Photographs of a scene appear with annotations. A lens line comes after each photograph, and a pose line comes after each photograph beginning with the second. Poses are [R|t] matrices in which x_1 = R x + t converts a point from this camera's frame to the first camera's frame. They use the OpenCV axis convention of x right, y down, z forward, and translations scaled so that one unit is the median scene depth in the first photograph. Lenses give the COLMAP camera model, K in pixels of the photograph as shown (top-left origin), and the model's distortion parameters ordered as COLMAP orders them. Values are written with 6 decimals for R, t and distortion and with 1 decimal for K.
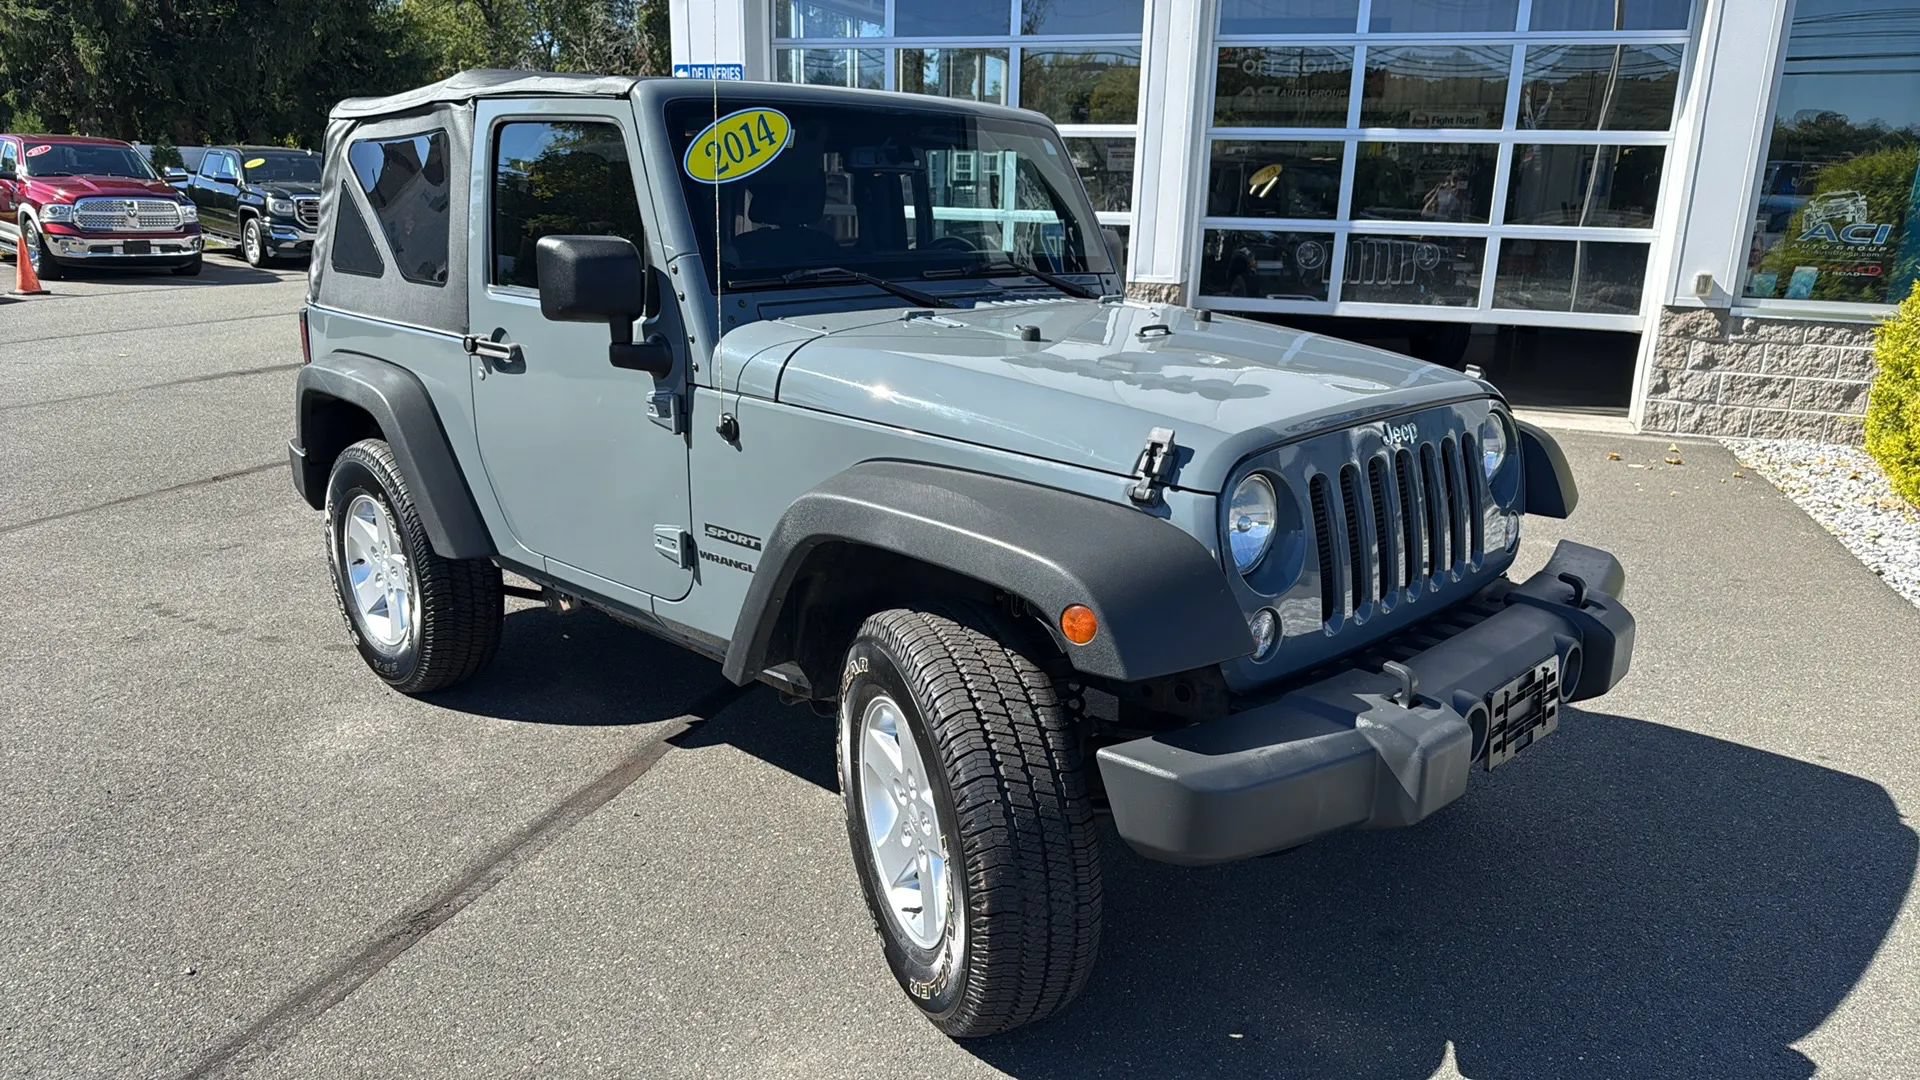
lens RADIAL K [[1293.4, 0, 957.9], [0, 1293.4, 559.8], [0, 0, 1]] dist [0.033442, -0.043754]
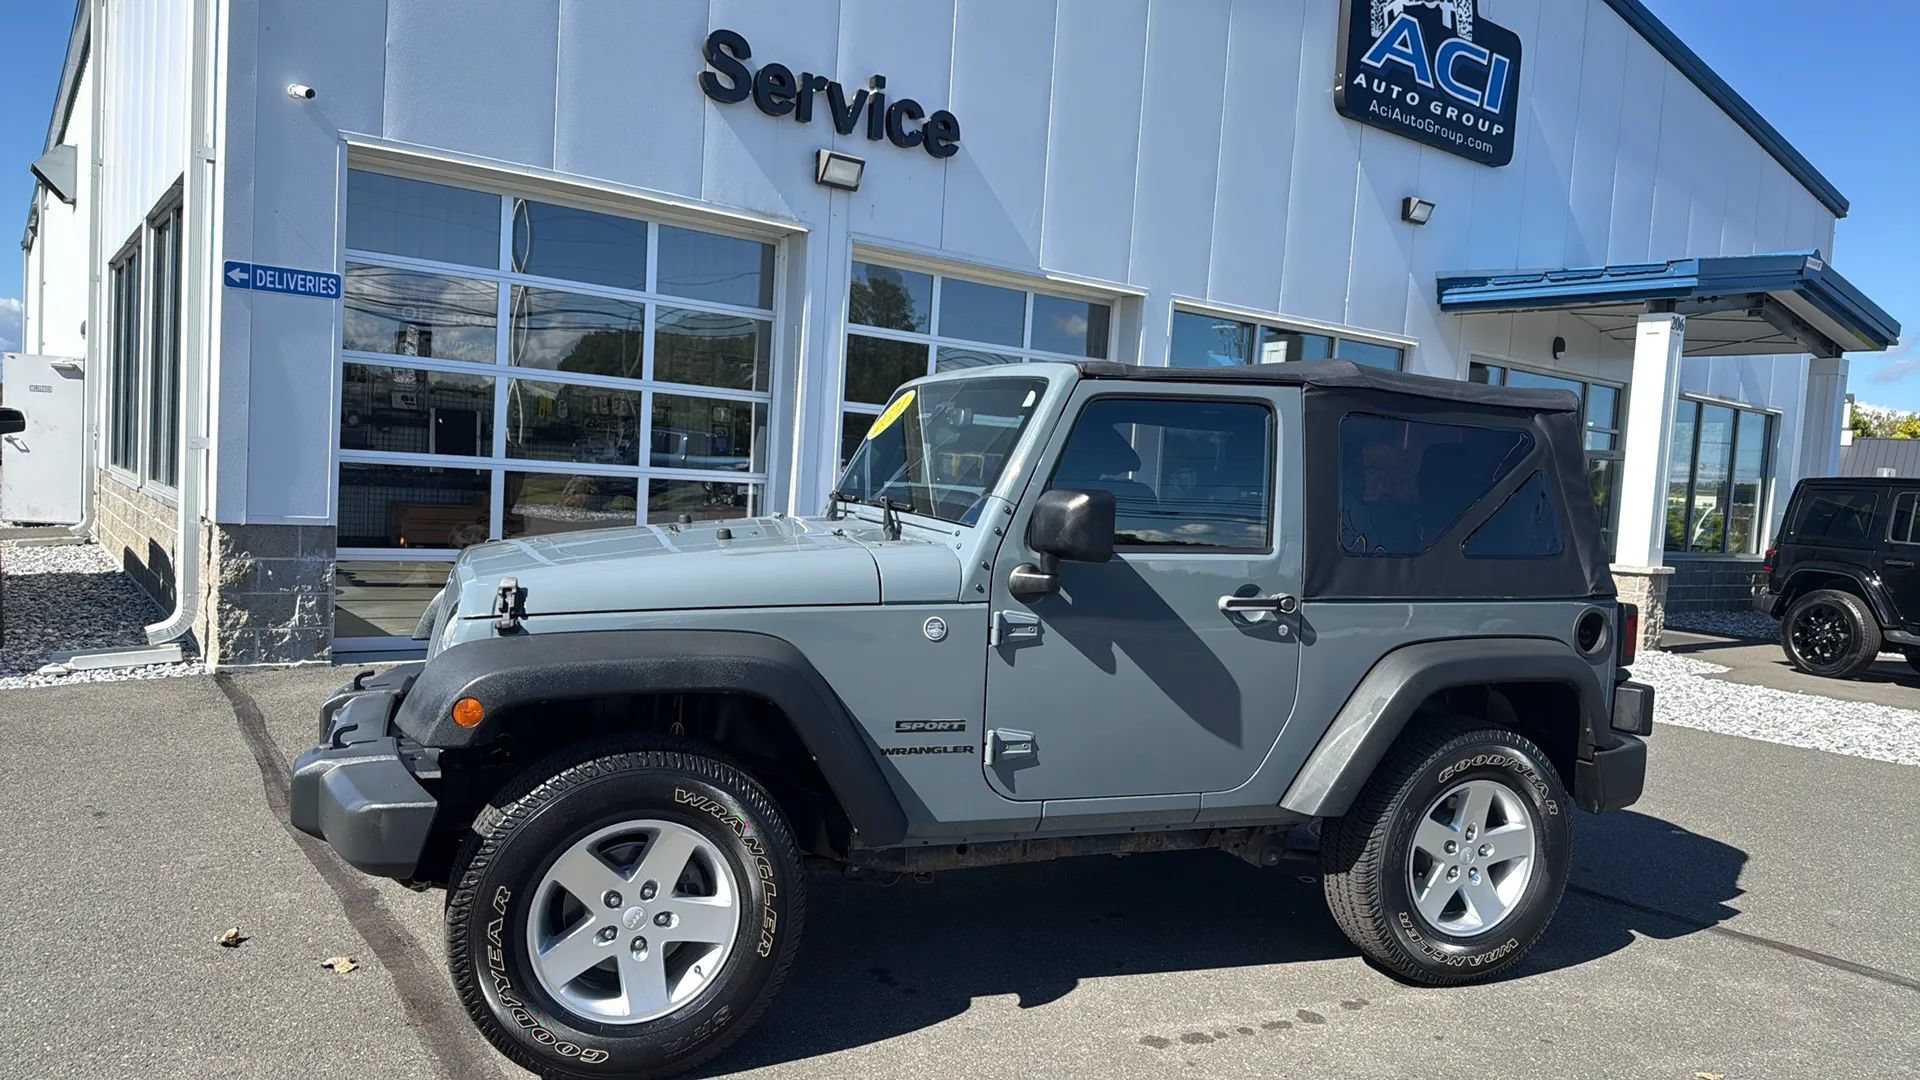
lens RADIAL K [[1293.4, 0, 959.7], [0, 1293.4, 553.2], [0, 0, 1]] dist [0.033442, -0.043754]
pose [[0.552197, -0.037913, 0.832851, -1.564666], [0.191683, 0.977977, -0.082571, -0.228971], [-0.811379, 0.205239, 0.547303, 0.823956]]
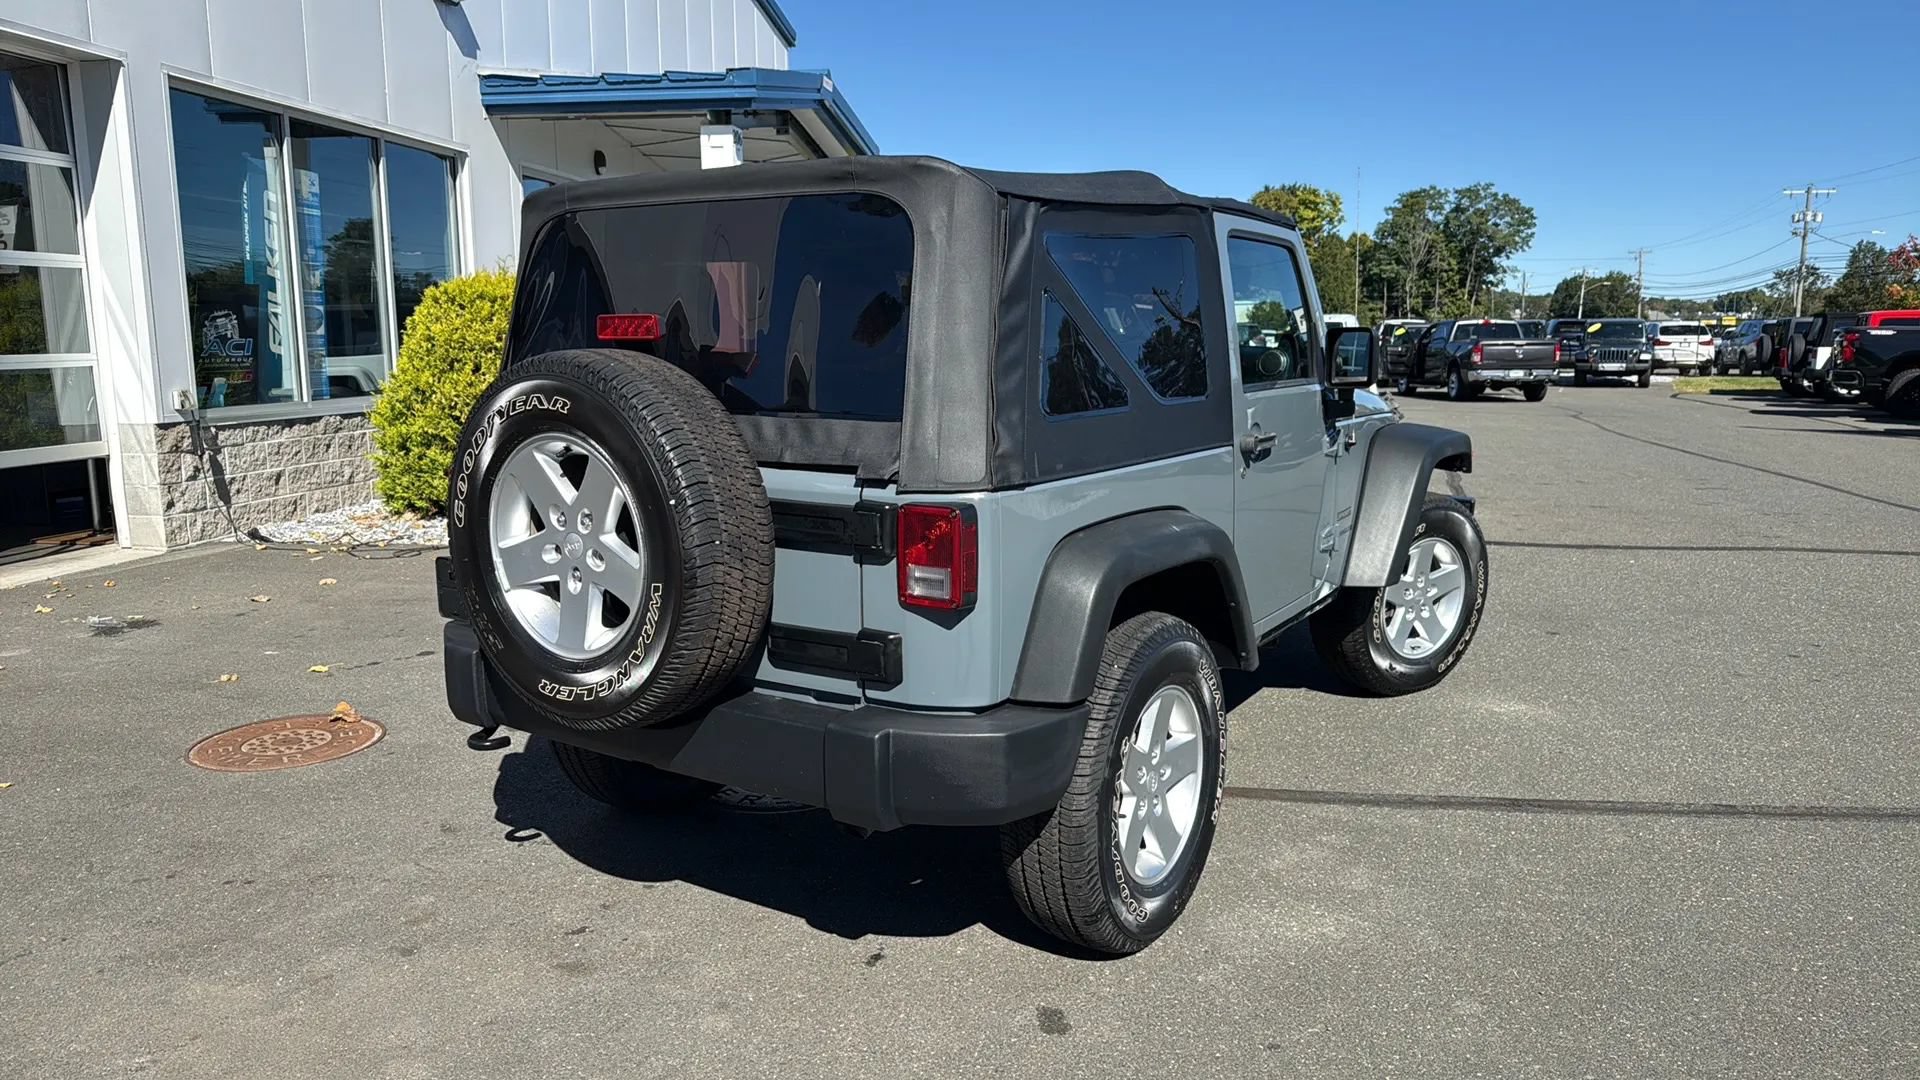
lens RADIAL K [[1293.4, 0, 937.2], [0, 1293.4, 534.6], [0, 0, 1]] dist [0.033442, -0.043754]
pose [[-0.170350, -0.171130, 0.970410, -1.190066], [0.283005, 0.934817, 0.214533, -0.345324], [-0.943869, 0.311177, -0.110816, 1.218625]]
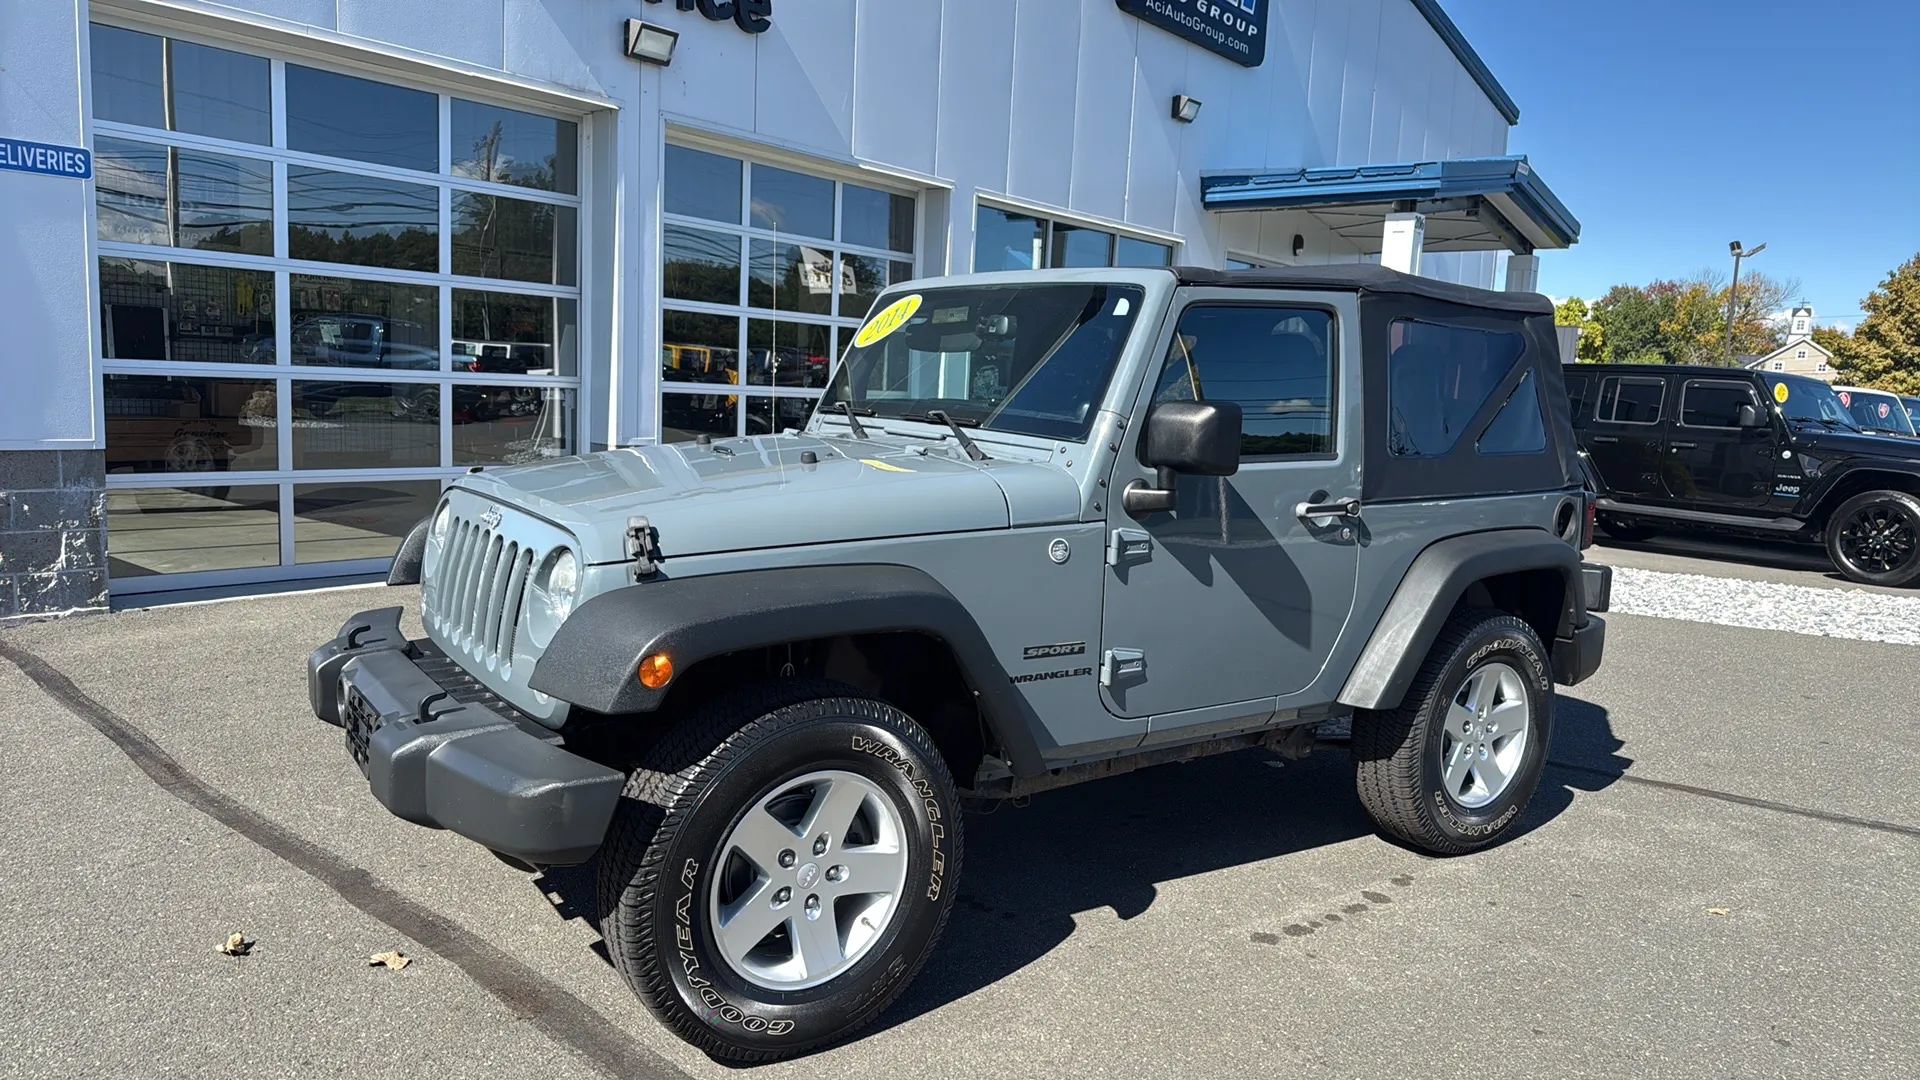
lens RADIAL K [[1293.4, 0, 961.4], [0, 1293.4, 549.6], [0, 0, 1]] dist [0.033442, -0.043754]
pose [[0.338143, -0.125521, 0.932686, -1.653780], [0.233659, 0.971230, 0.045996, -0.306665], [-0.911627, 0.202377, 0.357743, 1.077324]]
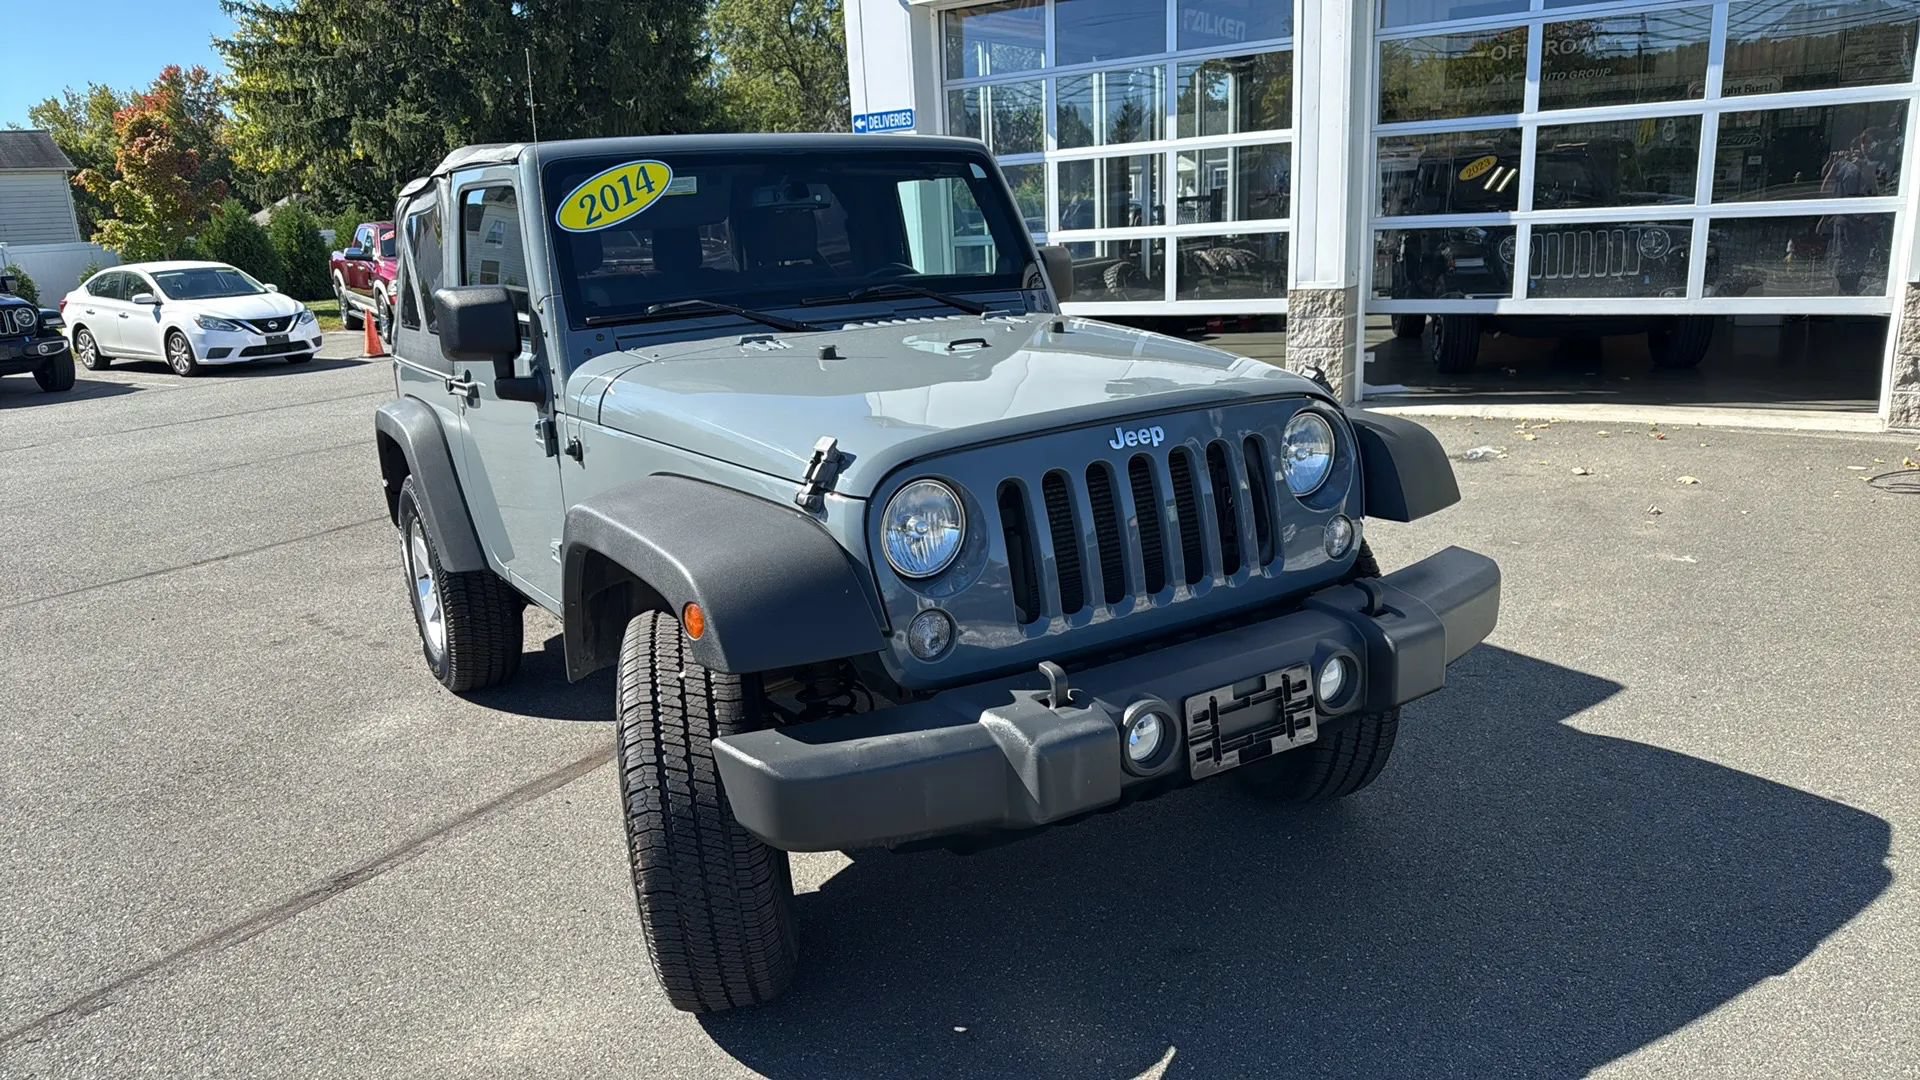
lens RADIAL K [[1293.4, 0, 923.5], [0, 1293.4, 546.2], [0, 0, 1]] dist [0.033442, -0.043754]
pose [[0.965389, -0.008776, -0.260666, 0.288770], [0.000833, 0.999532, -0.030570, 0.010988], [0.260813, 0.029295, 0.964945, 0.005081]]
